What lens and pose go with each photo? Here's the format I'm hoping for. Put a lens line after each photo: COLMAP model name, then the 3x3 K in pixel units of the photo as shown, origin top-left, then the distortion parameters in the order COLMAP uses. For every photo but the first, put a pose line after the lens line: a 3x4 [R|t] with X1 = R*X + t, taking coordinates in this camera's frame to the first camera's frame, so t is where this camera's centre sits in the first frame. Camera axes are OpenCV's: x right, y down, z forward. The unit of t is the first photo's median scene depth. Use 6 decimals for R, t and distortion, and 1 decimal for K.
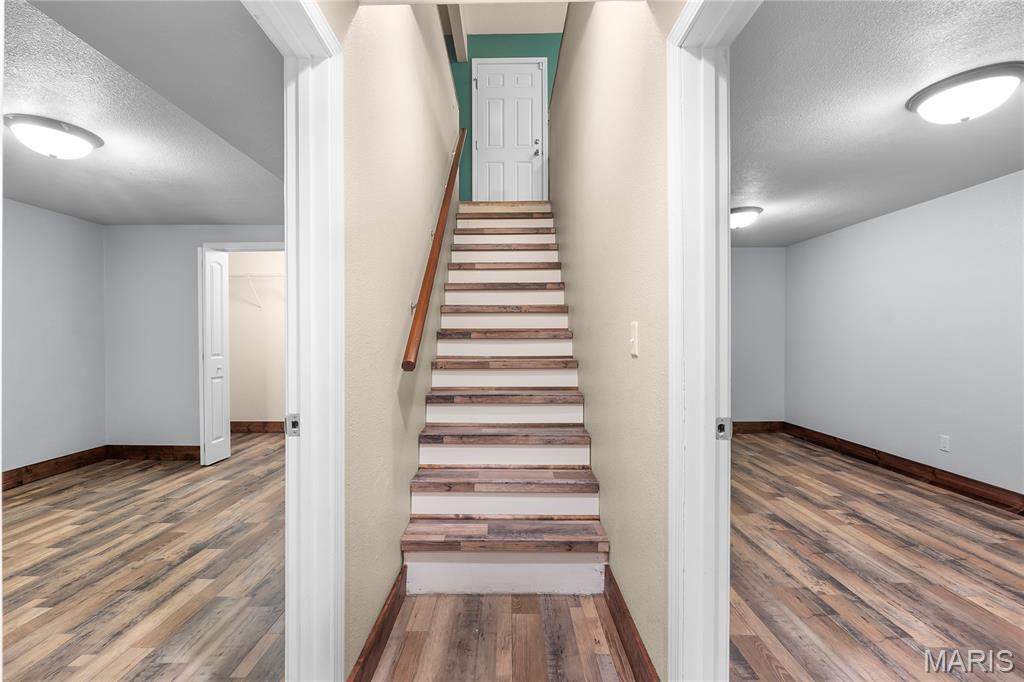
lens RADIAL K [[436.7, 0, 501.0], [0, 436.7, 338.5], [0, 0, 1]] dist [-0.006304, 0.001021]
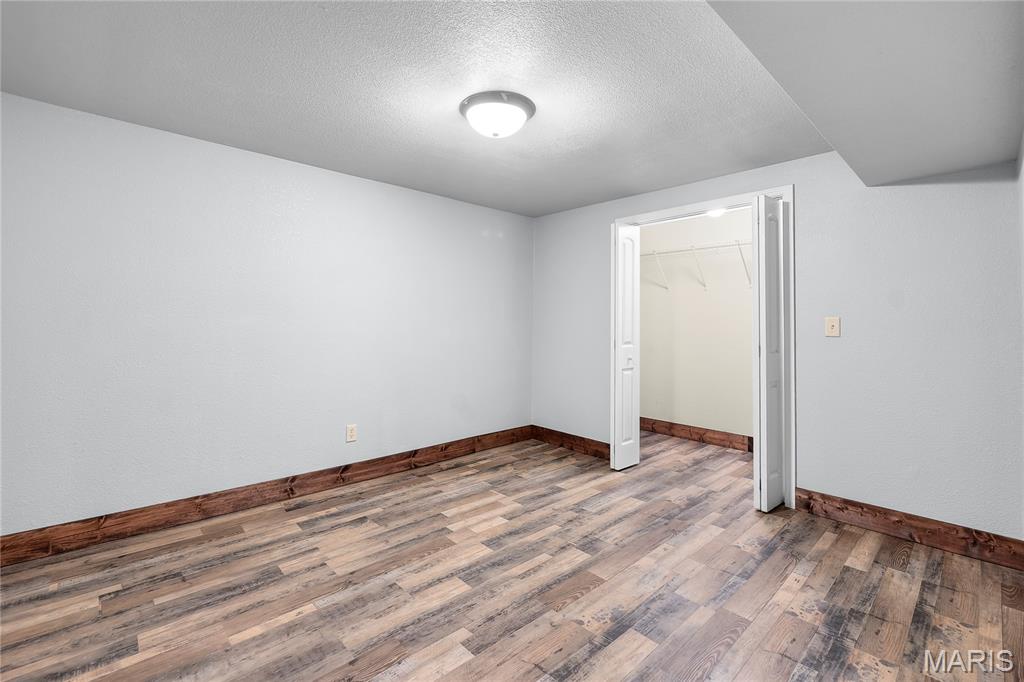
lens RADIAL K [[436.7, 0, 501.0], [0, 436.7, 338.5], [0, 0, 1]] dist [-0.006304, 0.001021]
pose [[0.686092, 0.040566, -0.726383, -0.303453], [-0.016099, 0.999046, 0.040587, -0.004826], [0.727337, -0.016152, 0.686090, 0.340660]]
